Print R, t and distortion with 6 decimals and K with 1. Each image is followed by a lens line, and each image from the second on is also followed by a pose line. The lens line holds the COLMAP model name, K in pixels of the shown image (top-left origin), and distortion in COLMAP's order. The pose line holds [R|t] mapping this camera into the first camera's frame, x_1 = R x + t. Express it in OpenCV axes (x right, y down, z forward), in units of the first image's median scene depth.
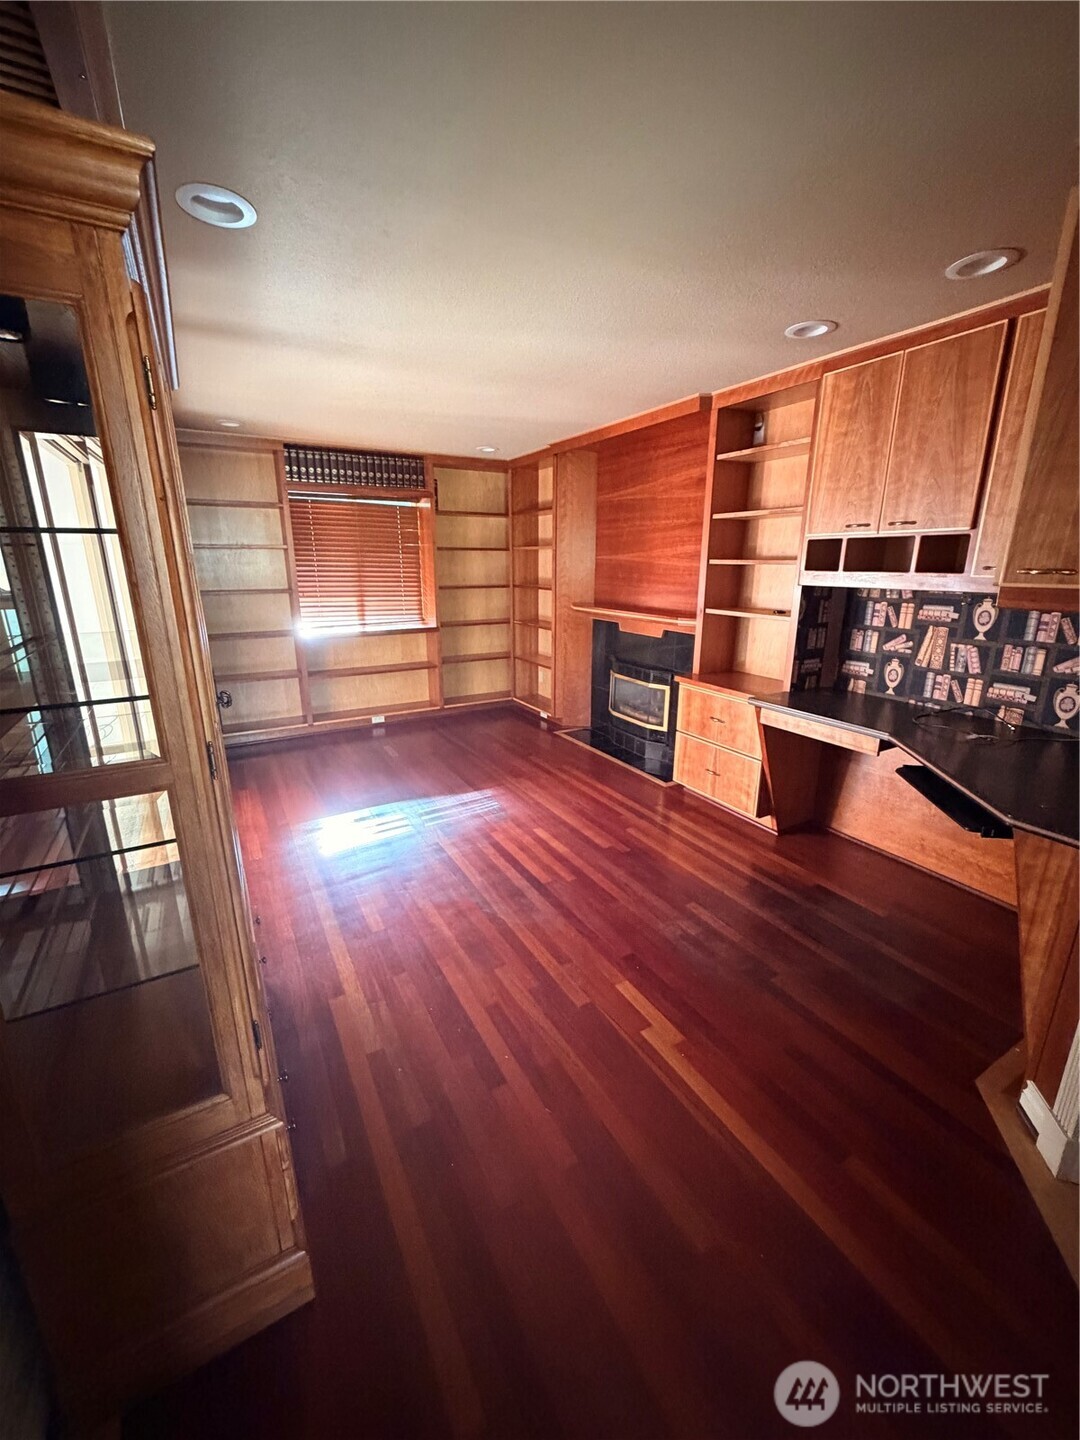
lens RADIAL K [[573.9, 0, 539.9], [0, 573.9, 719.6], [0, 0, 1]] dist [-0.001727, -0.000114]
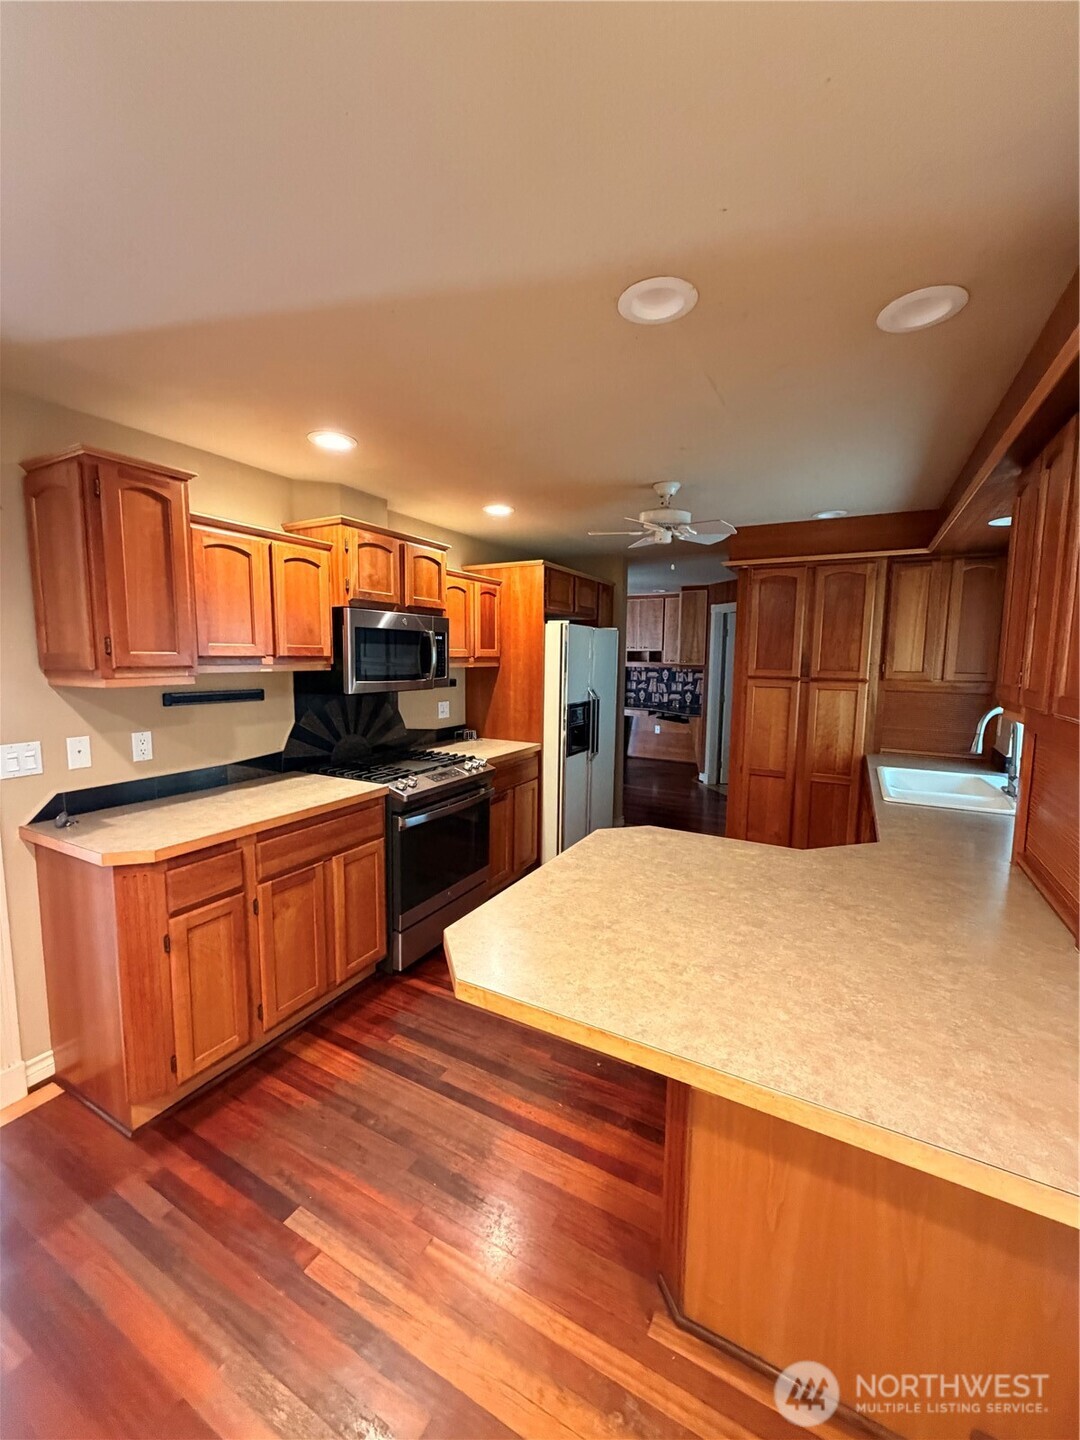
lens RADIAL K [[573.9, 0, 538.3], [0, 573.9, 717.1], [0, 0, 1]] dist [-0.001727, -0.000114]
pose [[0.849931, -0.053335, 0.524187, -1.489296], [0.134387, 0.983903, -0.117789, 0.328305], [-0.509467, 0.170557, 0.843418, -1.287821]]
